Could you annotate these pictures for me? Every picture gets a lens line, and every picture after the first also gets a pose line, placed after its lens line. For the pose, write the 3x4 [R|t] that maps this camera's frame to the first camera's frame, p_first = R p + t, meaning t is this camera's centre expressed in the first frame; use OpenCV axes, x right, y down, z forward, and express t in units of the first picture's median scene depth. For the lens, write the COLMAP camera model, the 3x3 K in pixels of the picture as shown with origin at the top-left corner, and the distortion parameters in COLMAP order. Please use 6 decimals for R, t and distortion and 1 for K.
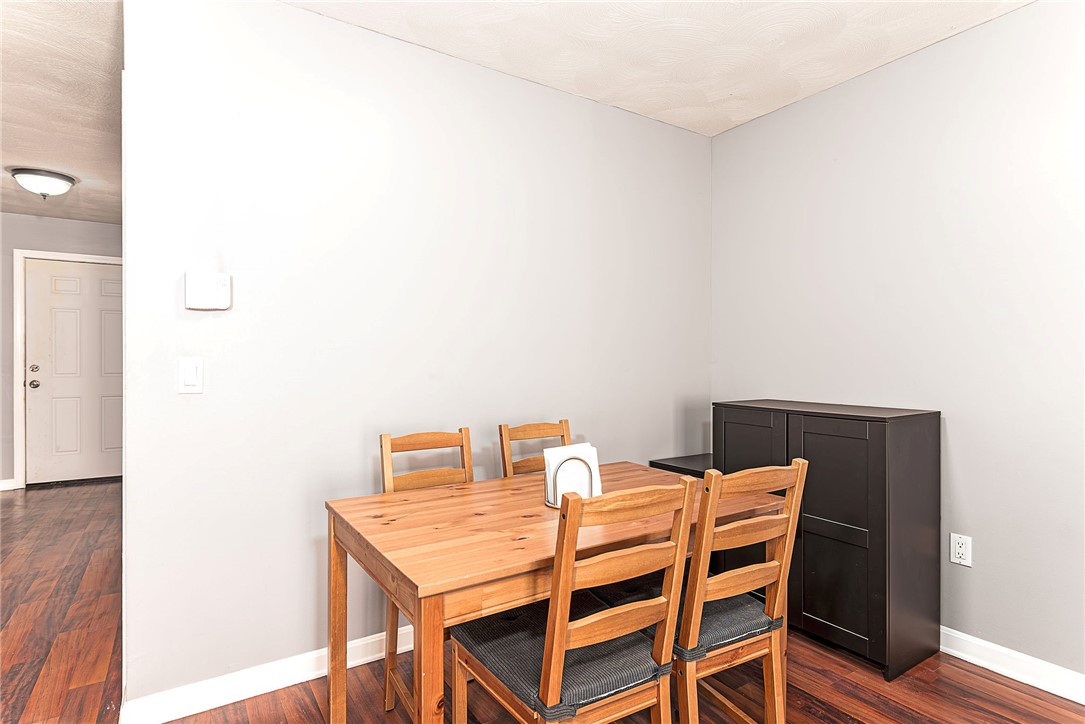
lens RADIAL K [[565.9, 0, 545.2], [0, 565.9, 361.6], [0, 0, 1]] dist [0.001863, -0.000995]
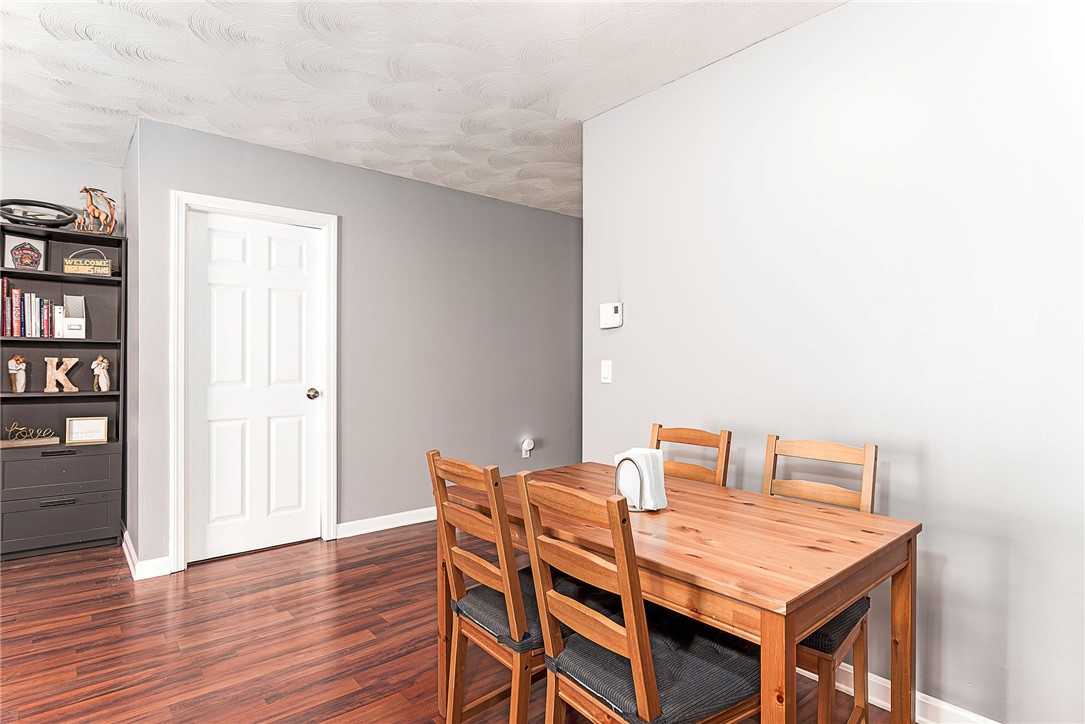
lens RADIAL K [[565.9, 0, 537.4], [0, 565.9, 363.7], [0, 0, 1]] dist [0.001863, -0.000995]
pose [[0.122271, 0.002068, -0.992495, 0.783307], [-0.004437, 0.999989, 0.001537, 0.001870], [0.992487, 0.004216, 0.122278, 0.552236]]
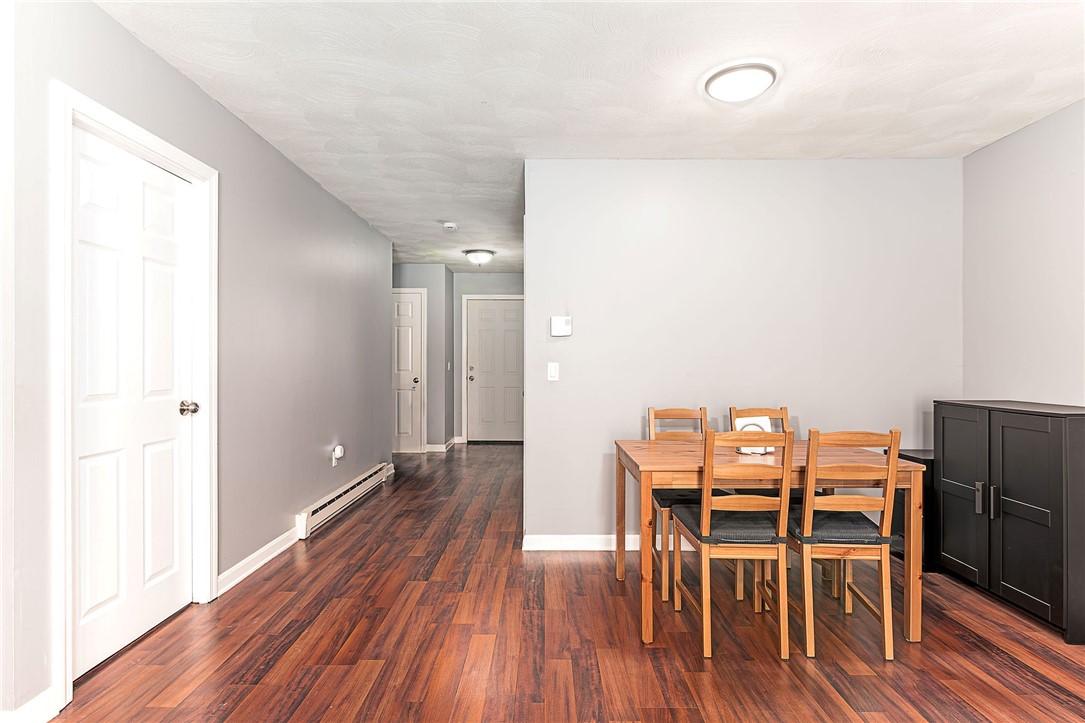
lens RADIAL K [[565.9, 0, 543.5], [0, 565.9, 361.5], [0, 0, 1]] dist [0.001863, -0.000995]
pose [[0.835553, -0.001166, -0.549408, 0.341532], [-0.002503, 0.999979, -0.005928, 0.002578], [0.549404, 0.006328, 0.835533, -0.530536]]
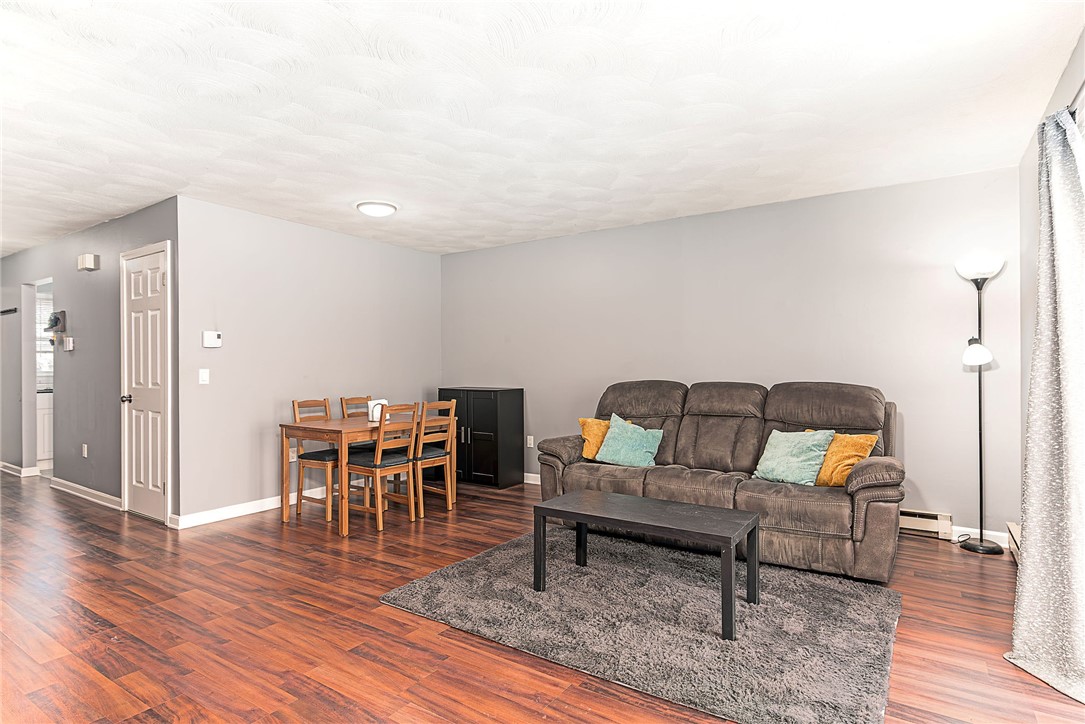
lens RADIAL K [[565.9, 0, 546.1], [0, 565.9, 366.0], [0, 0, 1]] dist [0.001863, -0.000995]
pose [[0.917509, -0.002465, 0.397707, -0.236289], [0.004883, 0.999975, -0.005067, 0.000813], [-0.397685, 0.006592, 0.917498, -1.473261]]
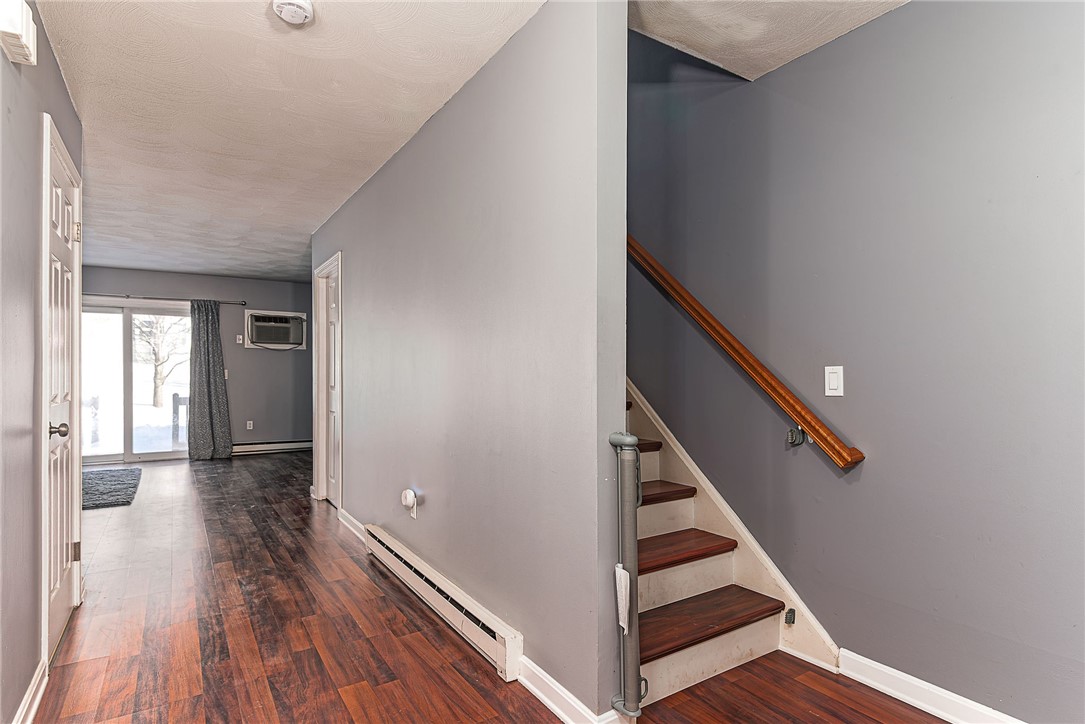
lens RADIAL K [[565.9, 0, 540.9], [0, 565.9, 380.6], [0, 0, 1]] dist [0.001863, -0.000995]
pose [[-0.999964, -0.001489, 0.008360, -1.794533], [-0.001413, 0.999958, 0.009022, 0.024844], [-0.008373, 0.009010, -0.999924, 2.239463]]
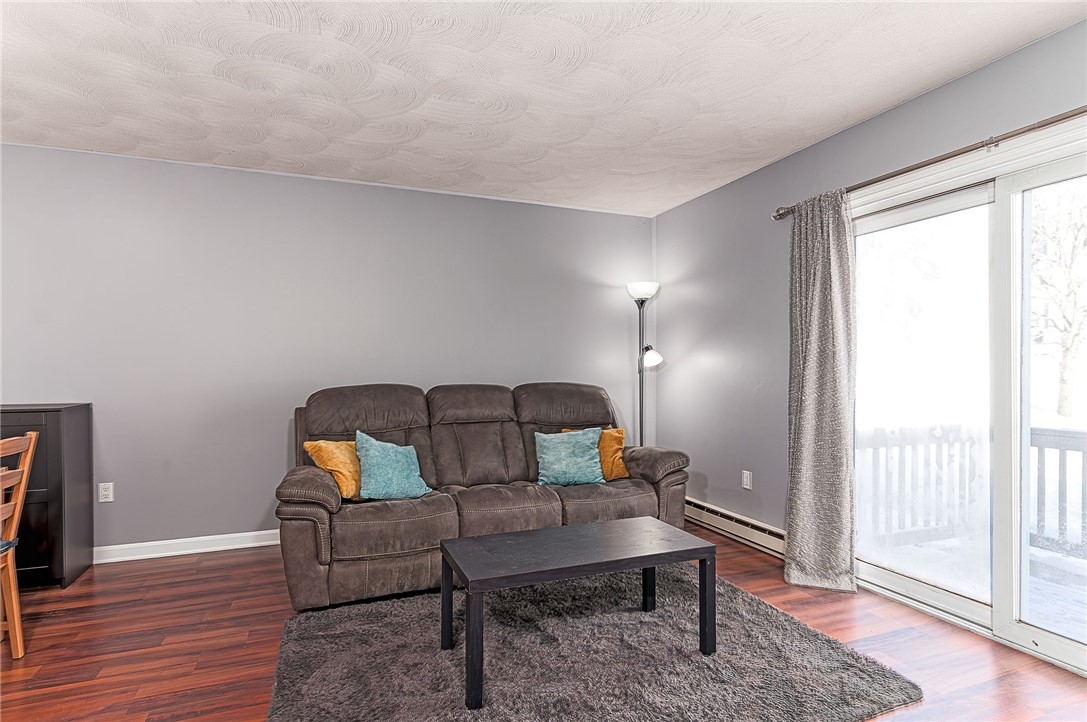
lens RADIAL K [[567.0, 0, 554.5], [0, 567.0, 366.8], [0, 0, 1]] dist [0.001863, -0.000995]
pose [[0.188837, 0.001112, 0.982008, -0.570540], [0.000343, 0.999999, -0.001198, -0.002874], [-0.982008, 0.000563, 0.188836, -0.497930]]
